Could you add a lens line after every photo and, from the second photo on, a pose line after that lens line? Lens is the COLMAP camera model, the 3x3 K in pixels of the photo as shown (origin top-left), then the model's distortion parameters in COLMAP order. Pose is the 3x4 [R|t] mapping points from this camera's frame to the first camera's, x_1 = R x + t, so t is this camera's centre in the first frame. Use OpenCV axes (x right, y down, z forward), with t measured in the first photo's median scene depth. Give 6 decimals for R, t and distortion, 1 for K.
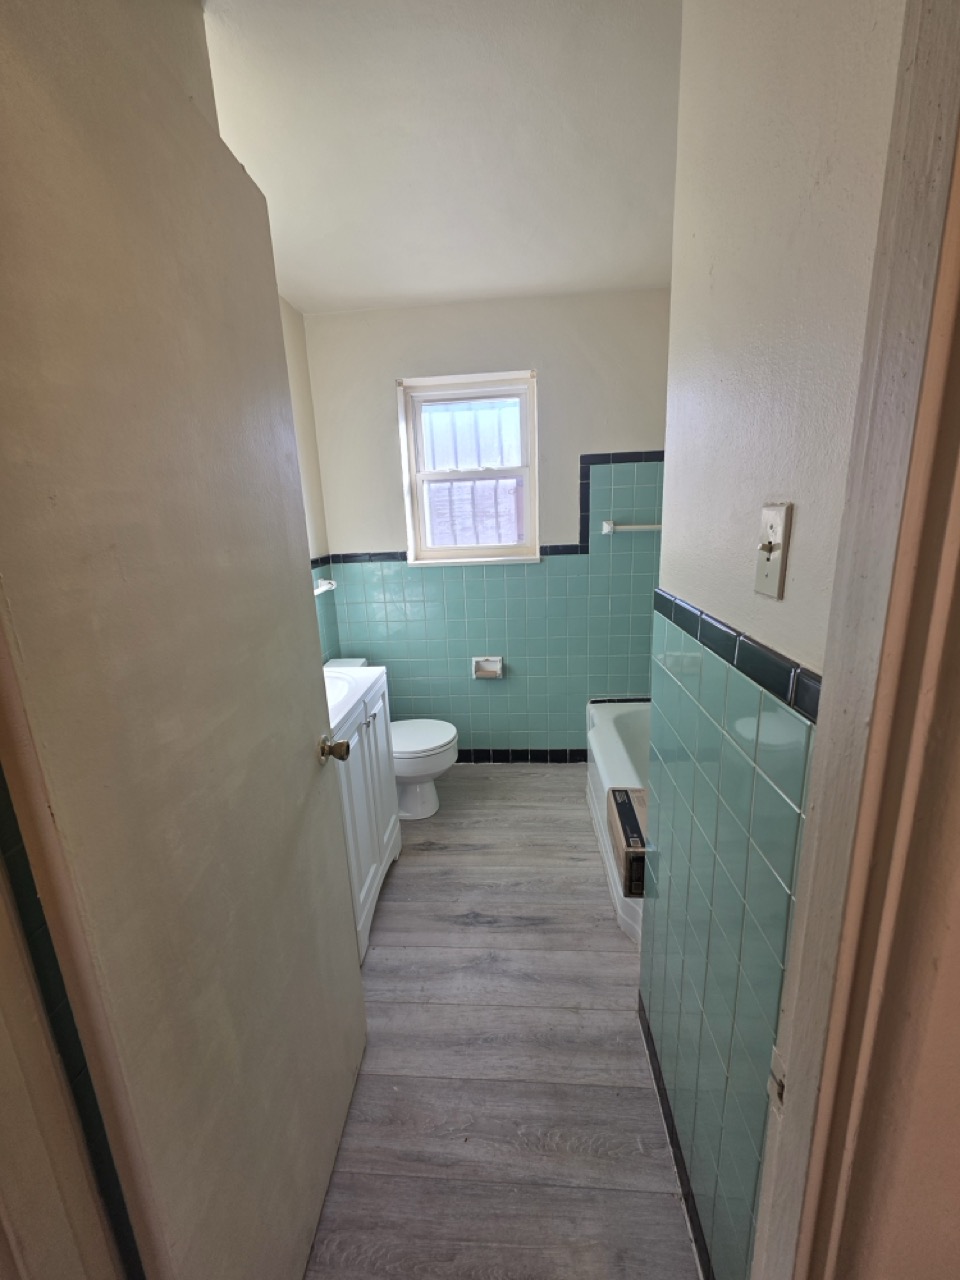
lens RADIAL K [[510.8, 0, 480.0], [0, 510.8, 640.0], [0, 0, 1]] dist [0.001574, -0.000160]
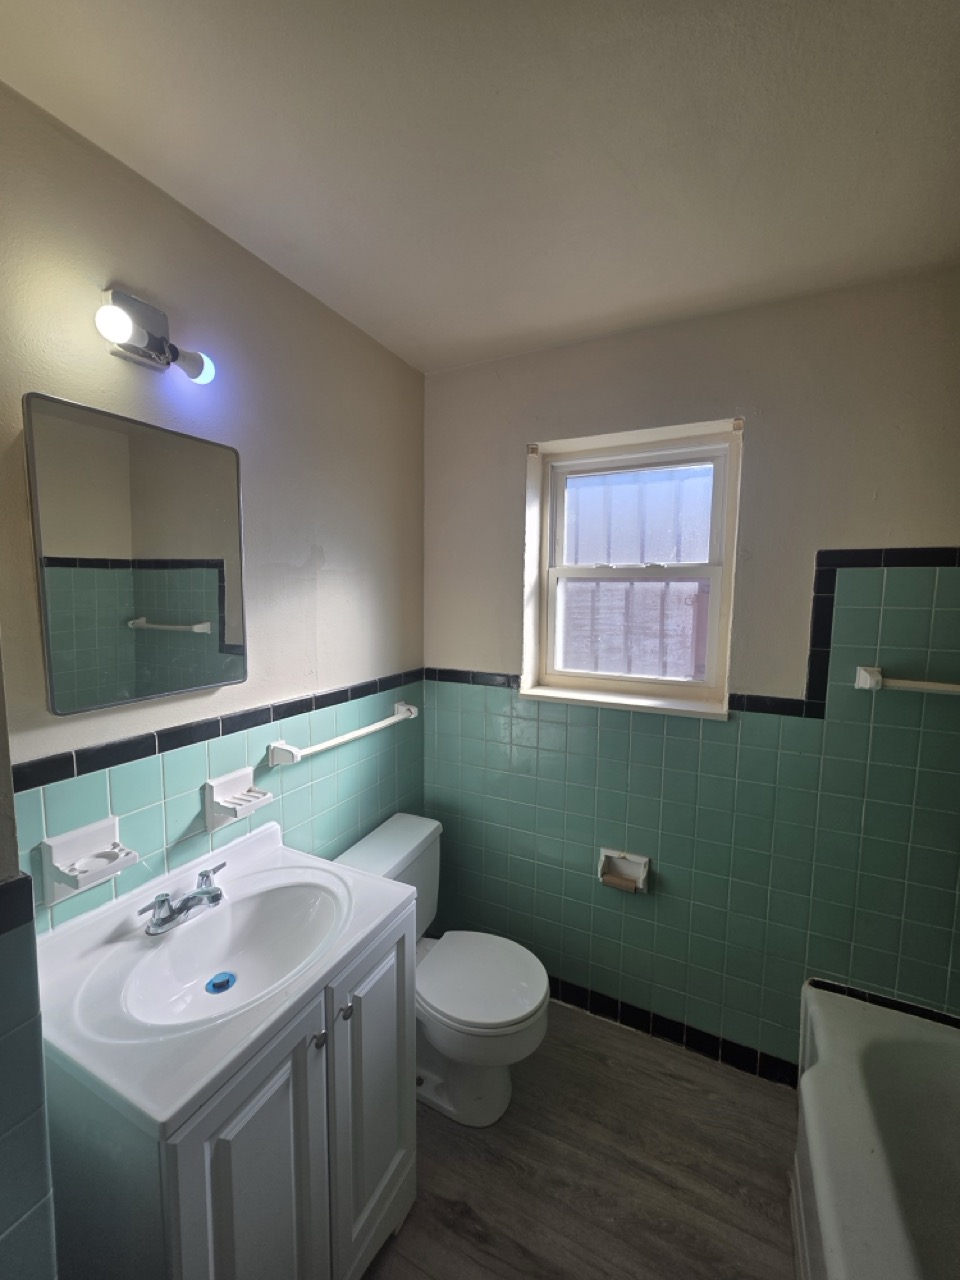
lens RADIAL K [[510.8, 0, 480.0], [0, 510.8, 640.0], [0, 0, 1]] dist [0.001574, -0.000160]
pose [[0.926381, 0.088246, -0.366103, 0.057140], [-0.139569, 0.983379, -0.116128, -0.129243], [0.349770, 0.158675, 0.923300, 0.316900]]
